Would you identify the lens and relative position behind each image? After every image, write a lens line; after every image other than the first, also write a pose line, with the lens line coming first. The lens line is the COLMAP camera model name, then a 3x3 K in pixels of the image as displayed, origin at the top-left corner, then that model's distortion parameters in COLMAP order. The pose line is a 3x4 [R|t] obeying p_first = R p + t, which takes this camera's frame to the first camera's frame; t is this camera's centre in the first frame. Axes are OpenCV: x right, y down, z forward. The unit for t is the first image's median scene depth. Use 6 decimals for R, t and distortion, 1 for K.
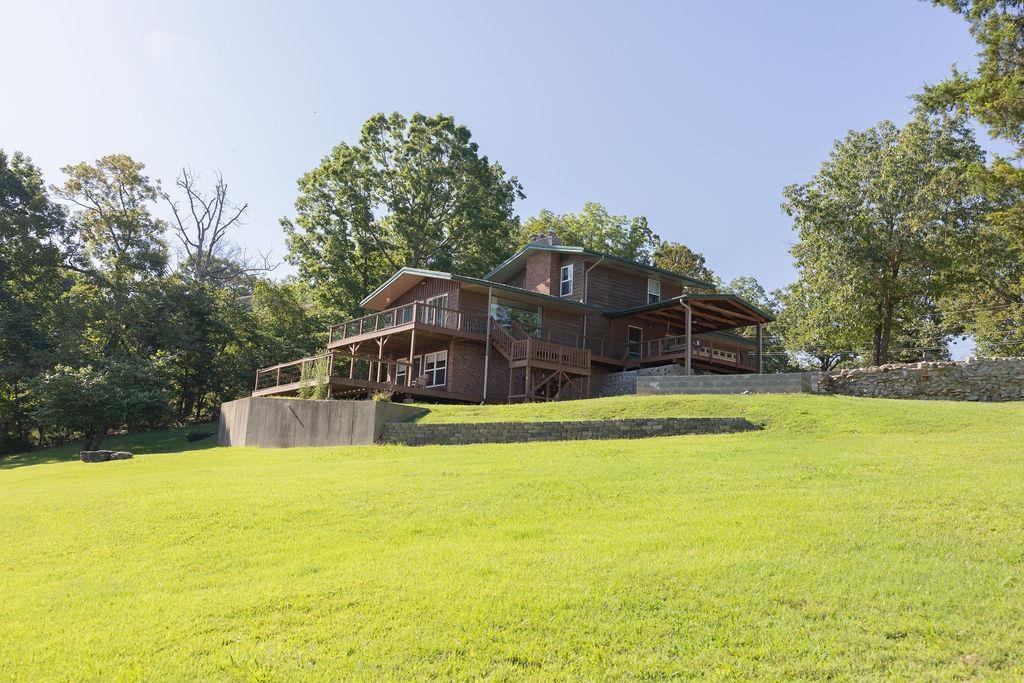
lens RADIAL K [[808.2, 0, 514.5], [0, 808.2, 338.0], [0, 0, 1]] dist [0.013237, 0.001418]
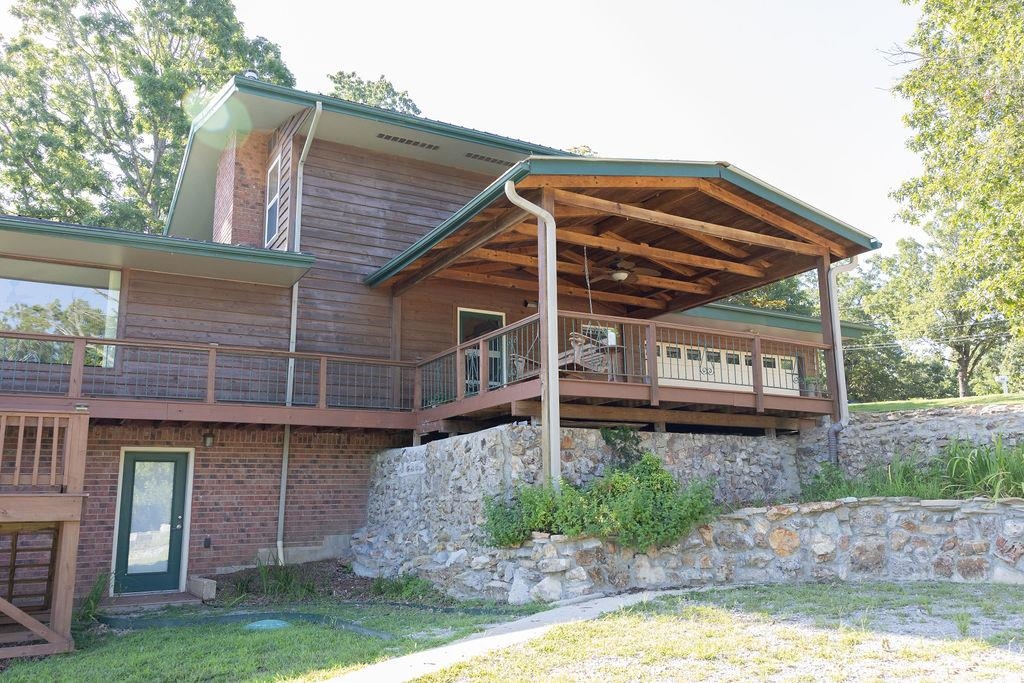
lens RADIAL K [[808.2, 0, 510.1], [0, 808.2, 347.1], [0, 0, 1]] dist [0.013237, 0.001418]
pose [[0.989616, -0.087020, -0.114400, 0.207926], [0.085772, 0.996190, -0.015790, 0.009701], [0.115338, 0.005814, 0.993309, 0.652543]]
